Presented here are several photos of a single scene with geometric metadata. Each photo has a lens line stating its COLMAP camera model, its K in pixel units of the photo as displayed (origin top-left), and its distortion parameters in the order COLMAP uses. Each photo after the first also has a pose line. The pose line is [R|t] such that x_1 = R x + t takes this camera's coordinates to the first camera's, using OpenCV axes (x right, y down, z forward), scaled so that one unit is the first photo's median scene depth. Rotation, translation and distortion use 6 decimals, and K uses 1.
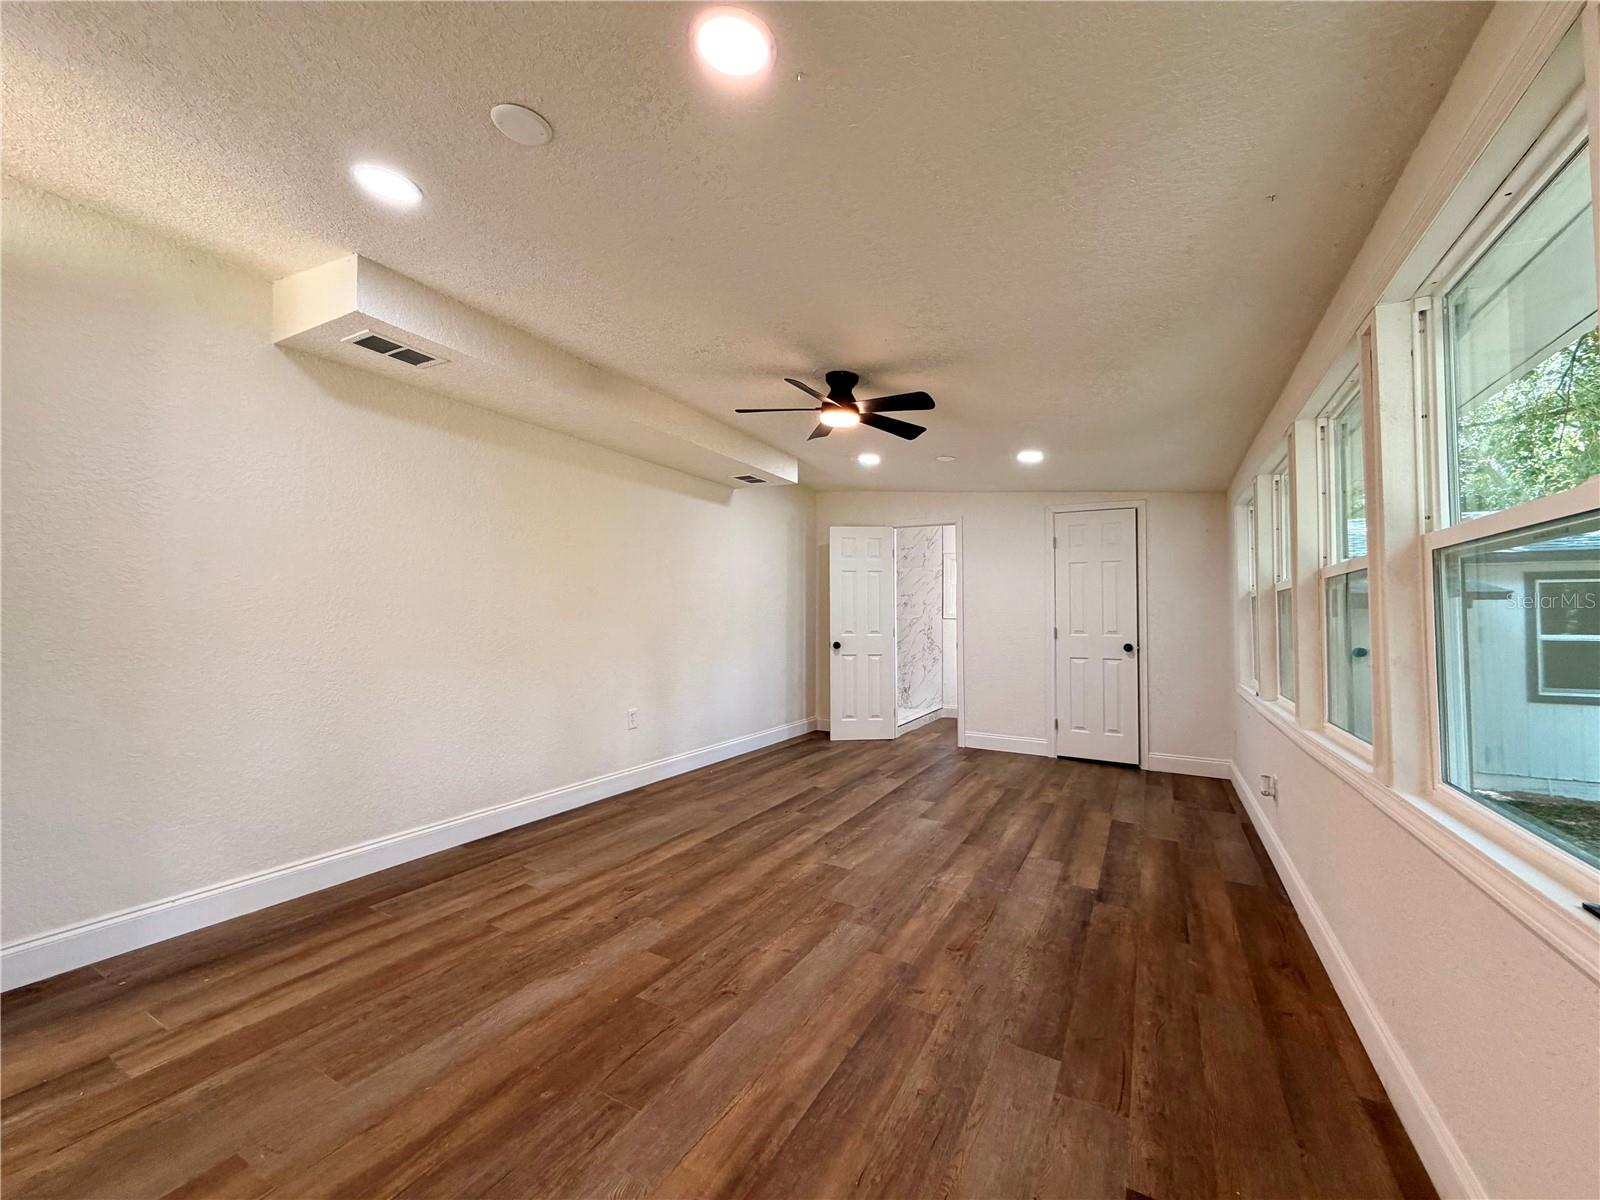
lens RADIAL K [[639.7, 0, 795.1], [0, 639.7, 595.5], [0, 0, 1]] dist [-0.001117, 0.000269]
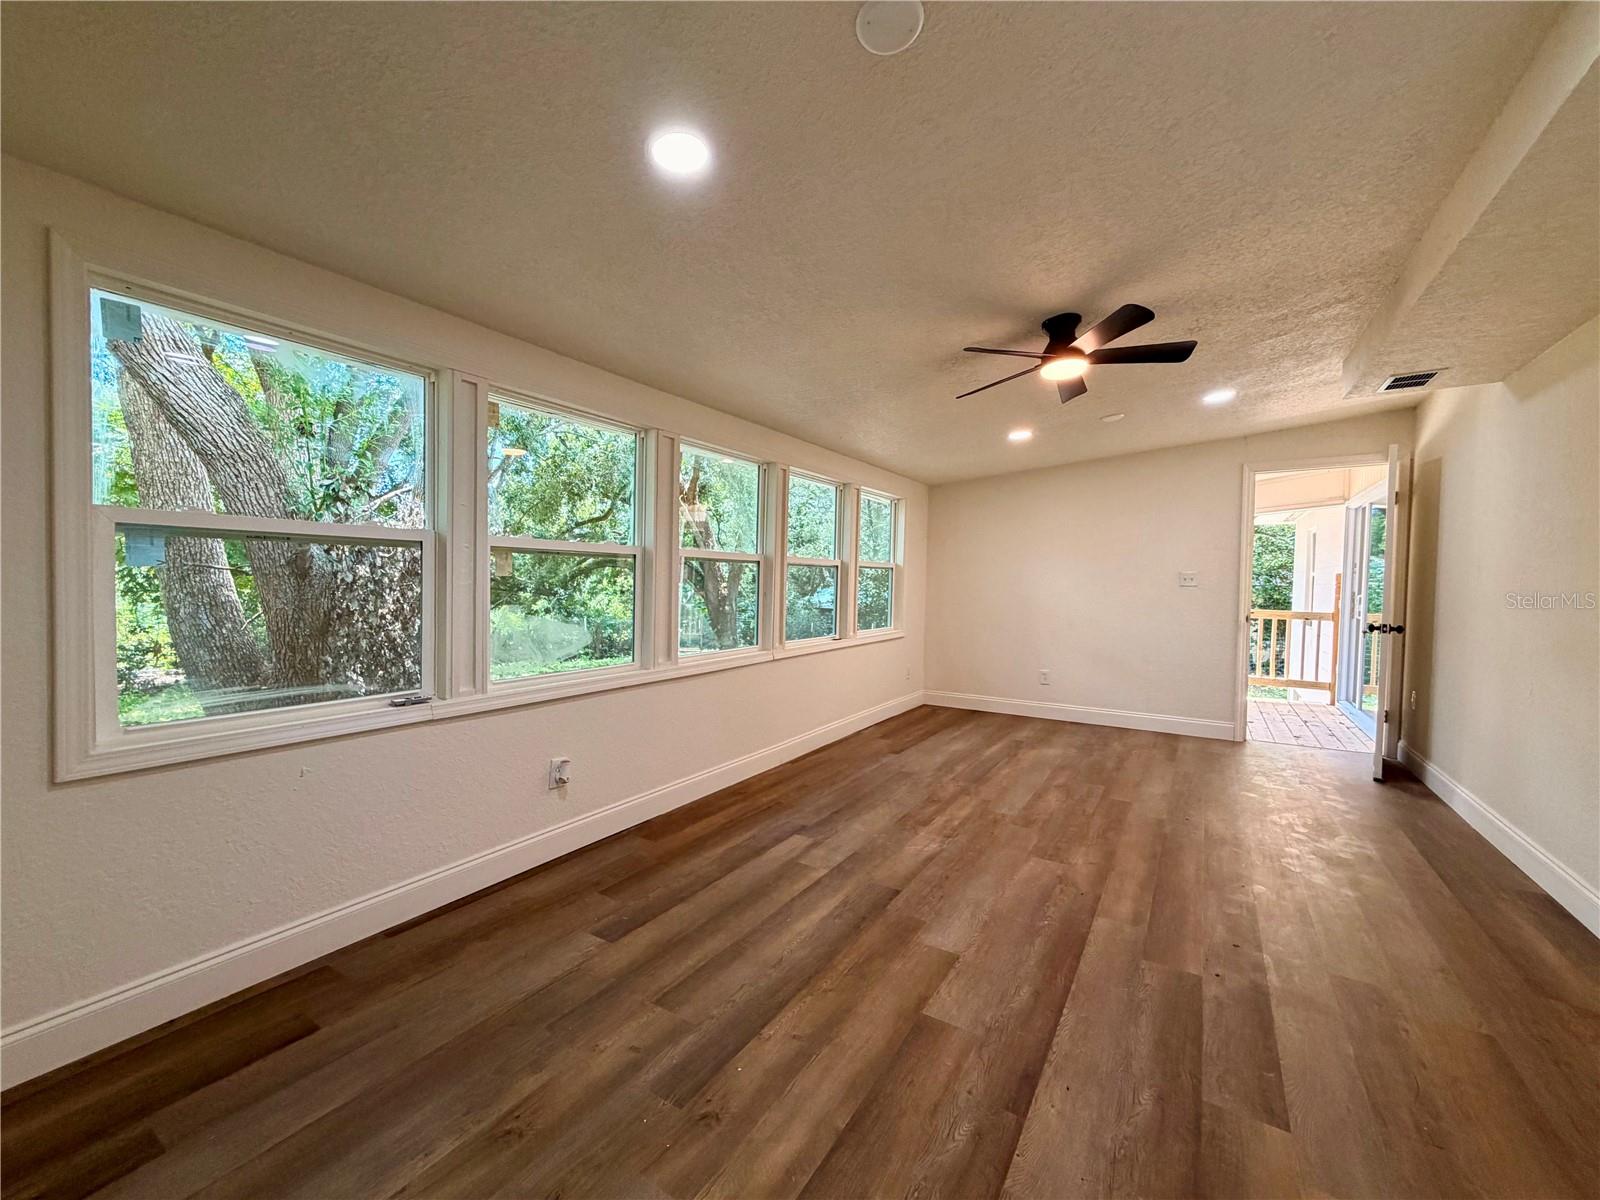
lens RADIAL K [[639.7, 0, 801.8], [0, 639.7, 601.4], [0, 0, 1]] dist [-0.001117, 0.000269]
pose [[-0.998472, -0.025170, 0.049200, 0.427449], [-0.025397, 0.999669, -0.003996, 0.065419], [-0.049083, -0.005240, -0.998781, 2.147709]]
